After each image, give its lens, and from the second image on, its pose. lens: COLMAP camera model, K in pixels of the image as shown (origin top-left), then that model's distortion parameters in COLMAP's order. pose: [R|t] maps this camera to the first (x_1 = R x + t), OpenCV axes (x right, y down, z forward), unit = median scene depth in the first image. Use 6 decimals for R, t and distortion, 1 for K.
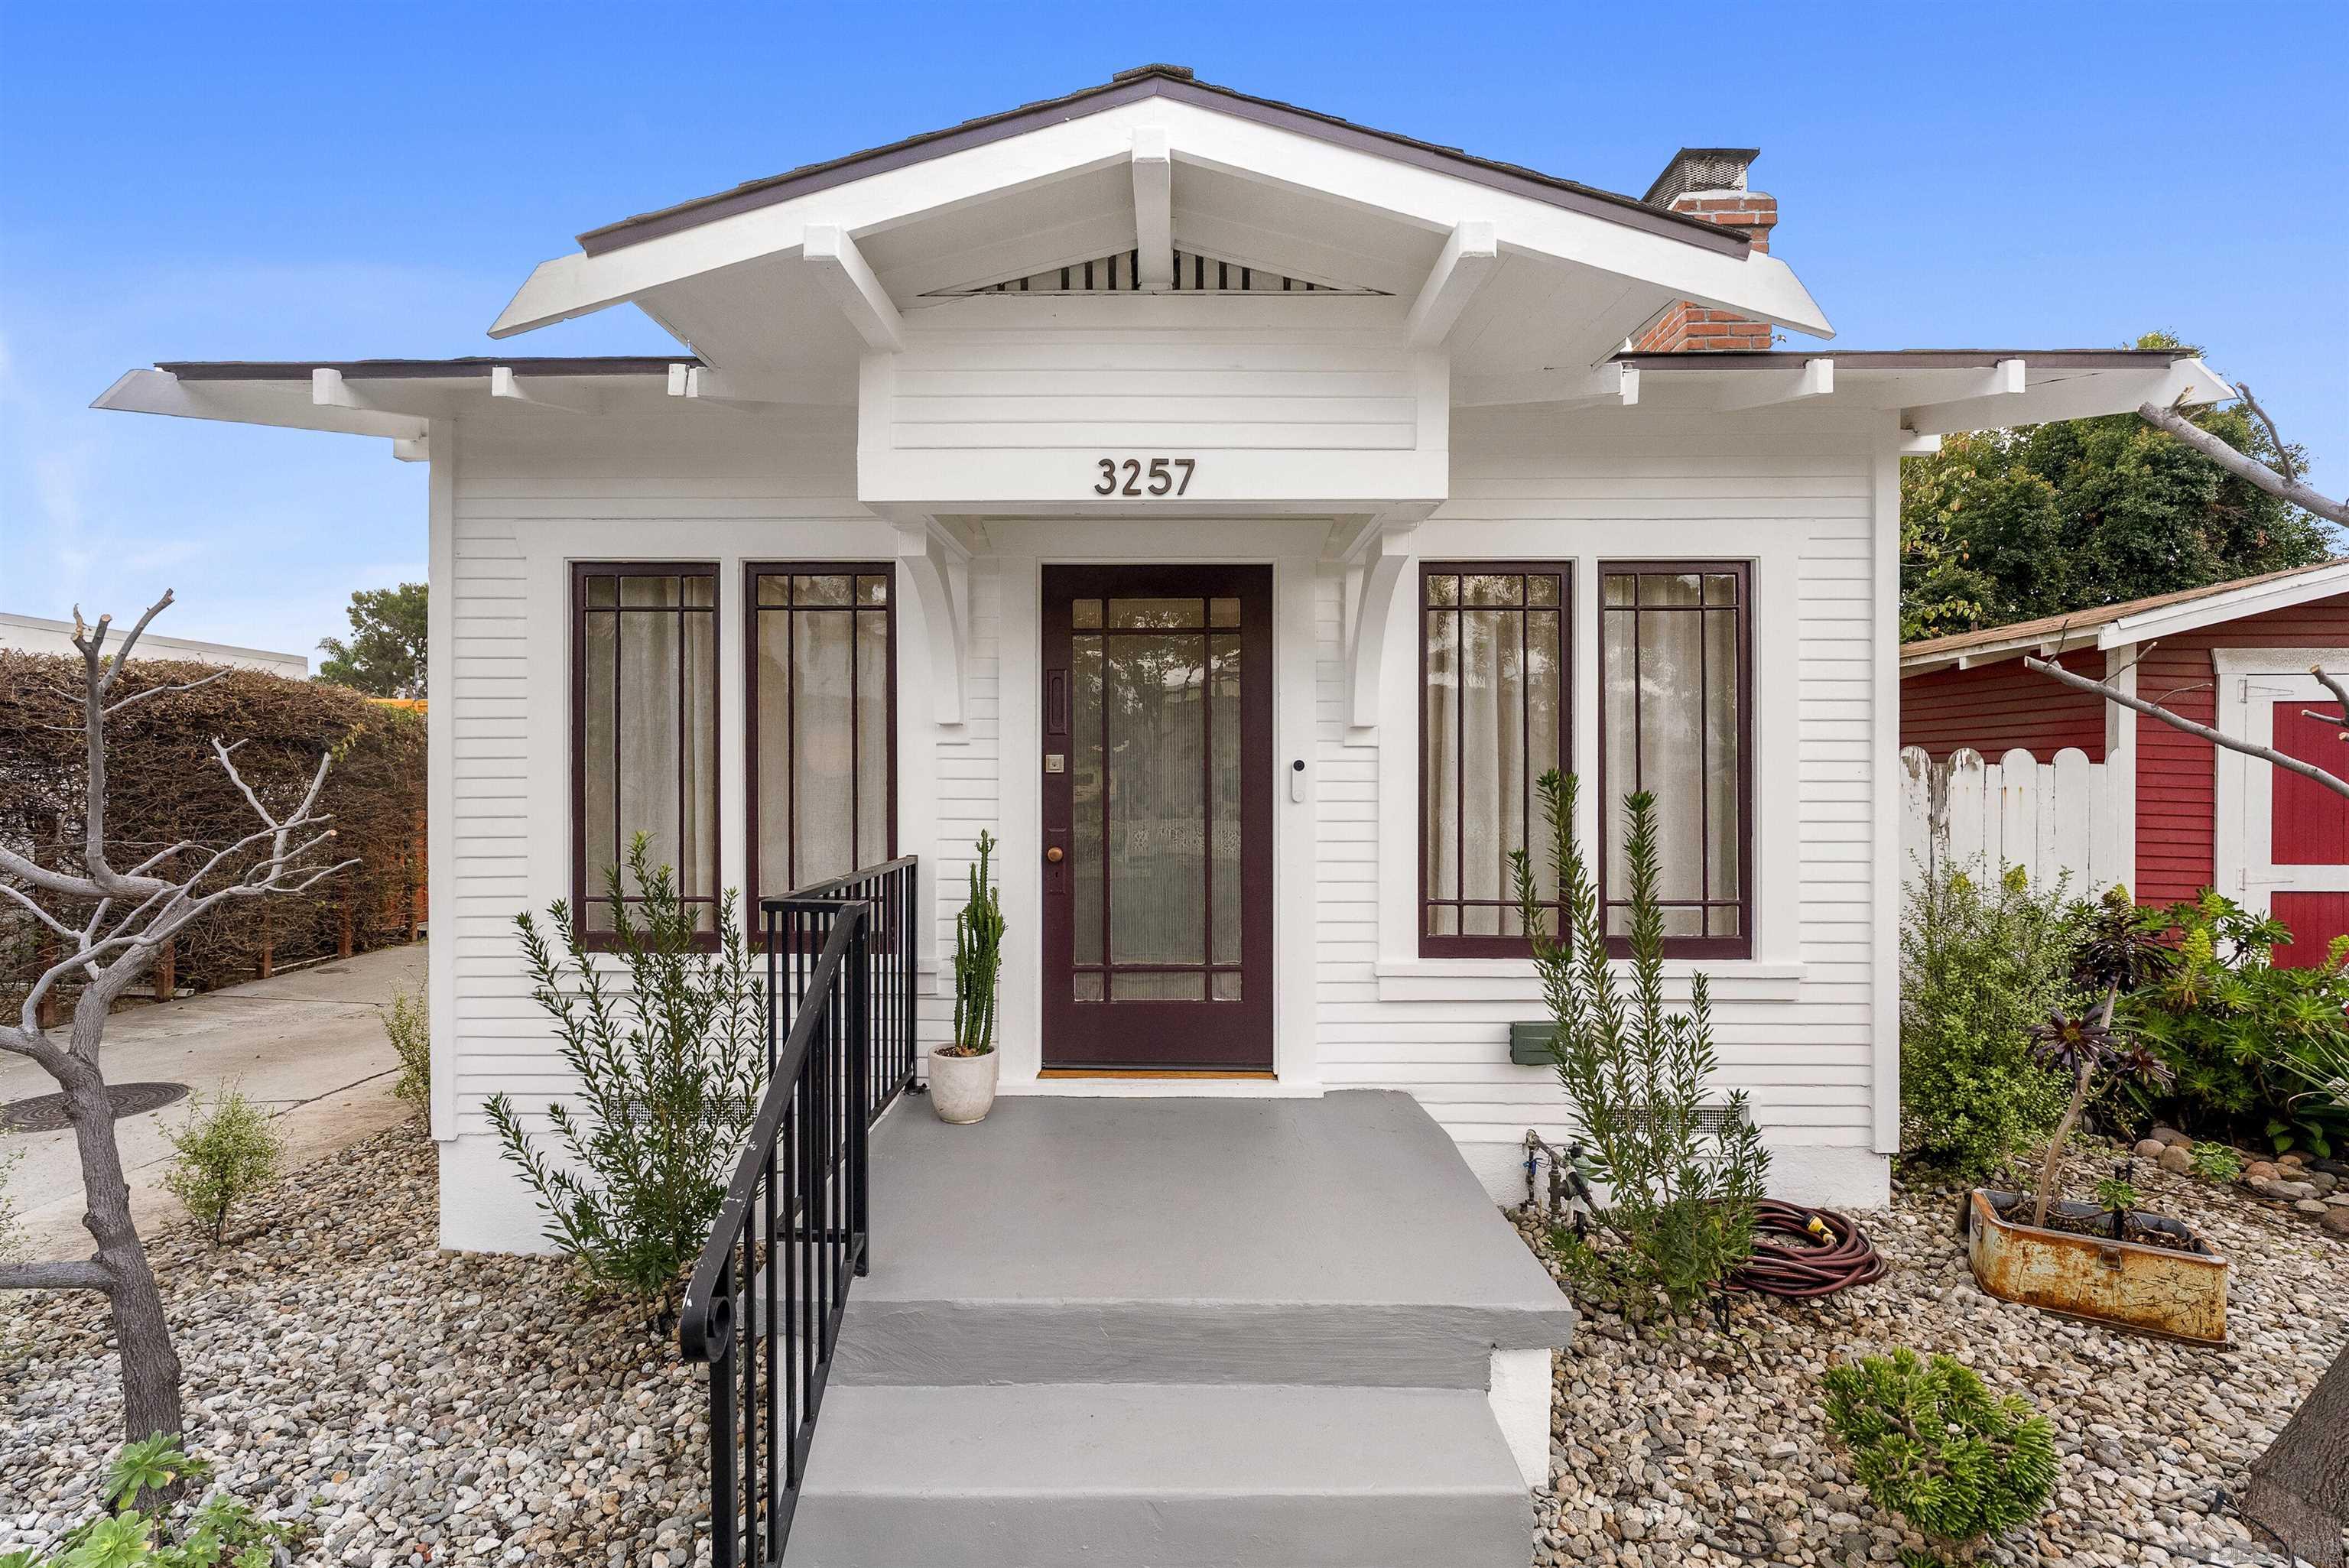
lens RADIAL K [[1068.9, 0, 1156.9], [0, 1068.9, 784.4], [0, 0, 1]] dist [-0.012884, 0.003934]
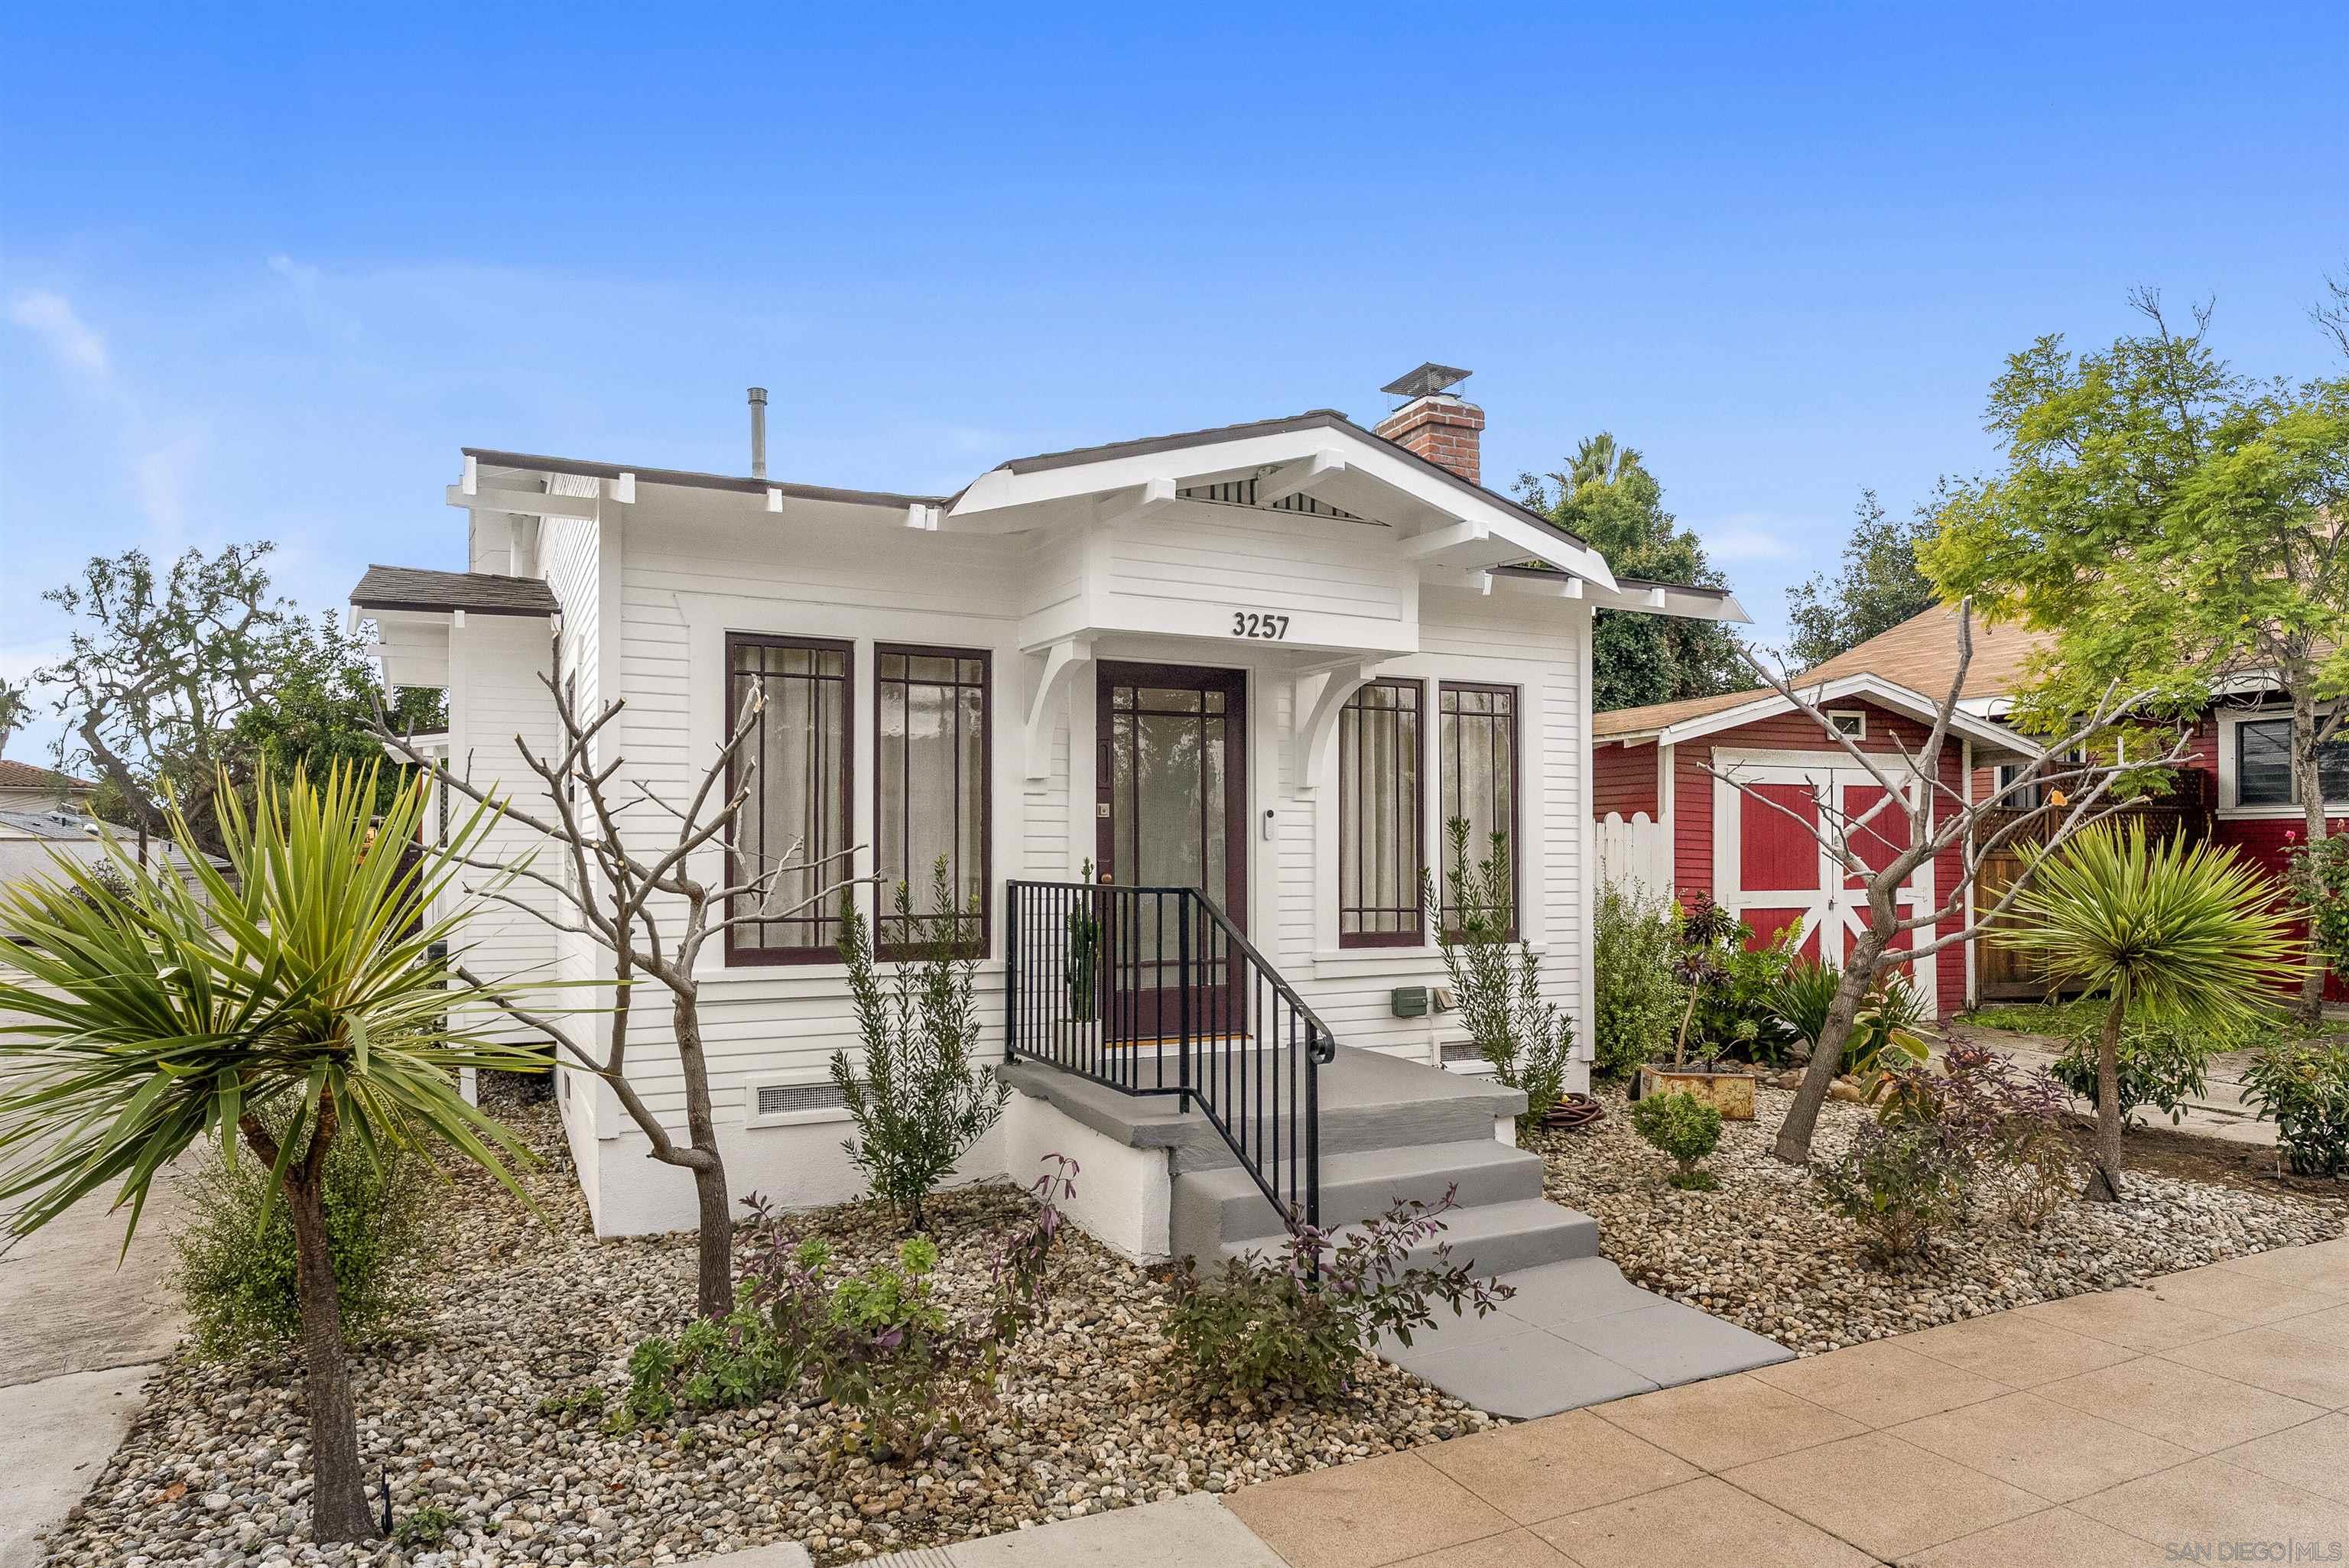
lens RADIAL K [[1399.7, 0, 1197.2], [0, 1399.7, 843.1], [0, 0, 1]] dist [-0.014813, 0.004196]
pose [[0.887816, 0.003311, 0.460186, -0.799449], [0.002263, 0.999931, -0.011561, 0.041896], [-0.460192, 0.011306, 0.887747, -0.597790]]
